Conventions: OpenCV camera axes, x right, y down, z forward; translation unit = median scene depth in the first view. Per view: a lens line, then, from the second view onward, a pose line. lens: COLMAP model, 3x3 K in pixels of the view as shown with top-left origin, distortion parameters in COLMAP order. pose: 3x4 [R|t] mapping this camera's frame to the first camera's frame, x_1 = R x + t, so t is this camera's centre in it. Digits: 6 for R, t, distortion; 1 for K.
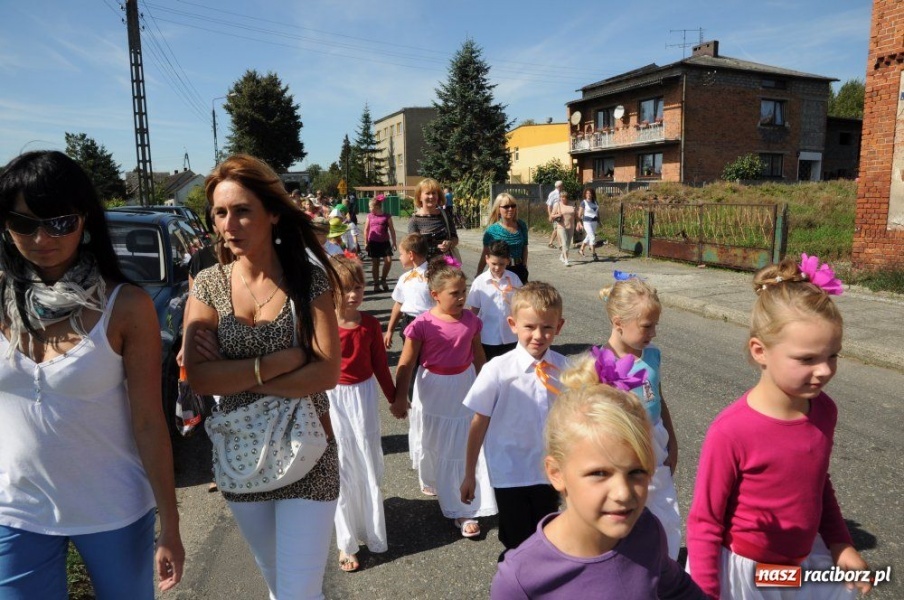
lens RADIAL K [[622.1, 0, 454.2], [0, 622.1, 307.4], [0, 0, 1]] dist [-0.115691, 0.082357]
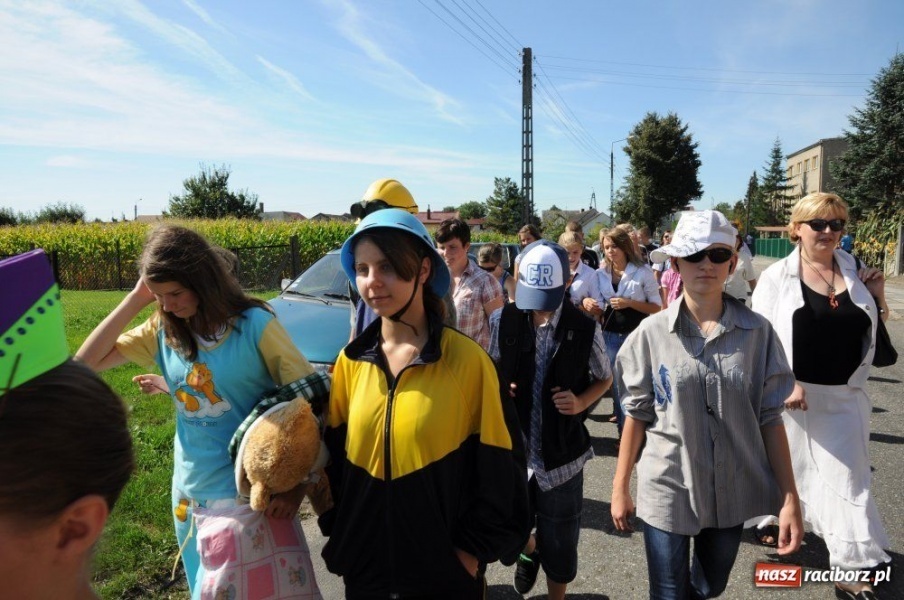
lens RADIAL K [[619.4, 0, 453.2], [0, 619.4, 304.7], [0, 0, 1]] dist [-0.121619, 0.087310]
pose [[0.802864, 0.070903, -0.591931, 0.035115], [-0.108777, 0.993657, -0.028517, -0.003093], [0.586155, 0.087284, 0.805484, 0.009381]]
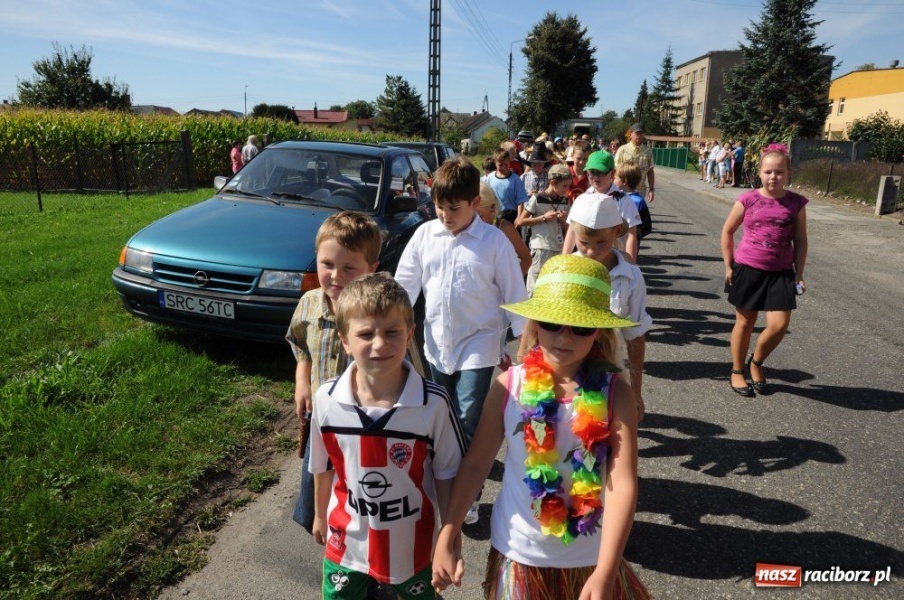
lens RADIAL K [[622.1, 0, 454.2], [0, 622.1, 307.4], [0, 0, 1]] dist [-0.115691, 0.082357]
pose [[0.896302, 0.146934, -0.418394, 0.015110], [-0.111812, 0.987907, 0.107411, -0.000967], [0.429117, -0.049491, 0.901892, 0.008037]]
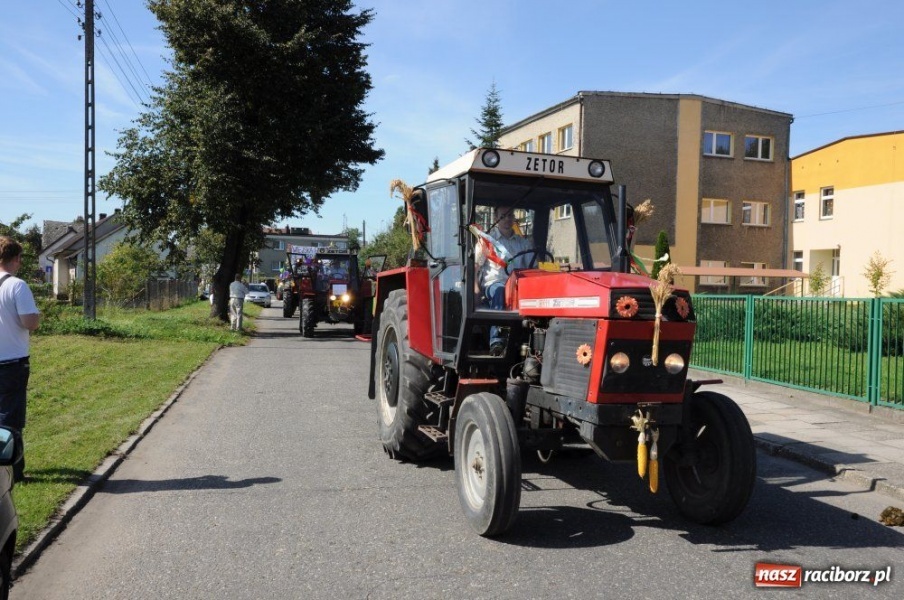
lens RADIAL K [[833.3, 0, 454.2], [0, 833.3, 313.3], [0, 0, 1]] dist [-0.103278, 0.253933]
pose [[0.995372, 0.043068, -0.085907, -0.227629], [-0.054654, 0.989001, -0.137440, -0.146145], [0.079043, 0.141499, 0.986778, 0.812742]]
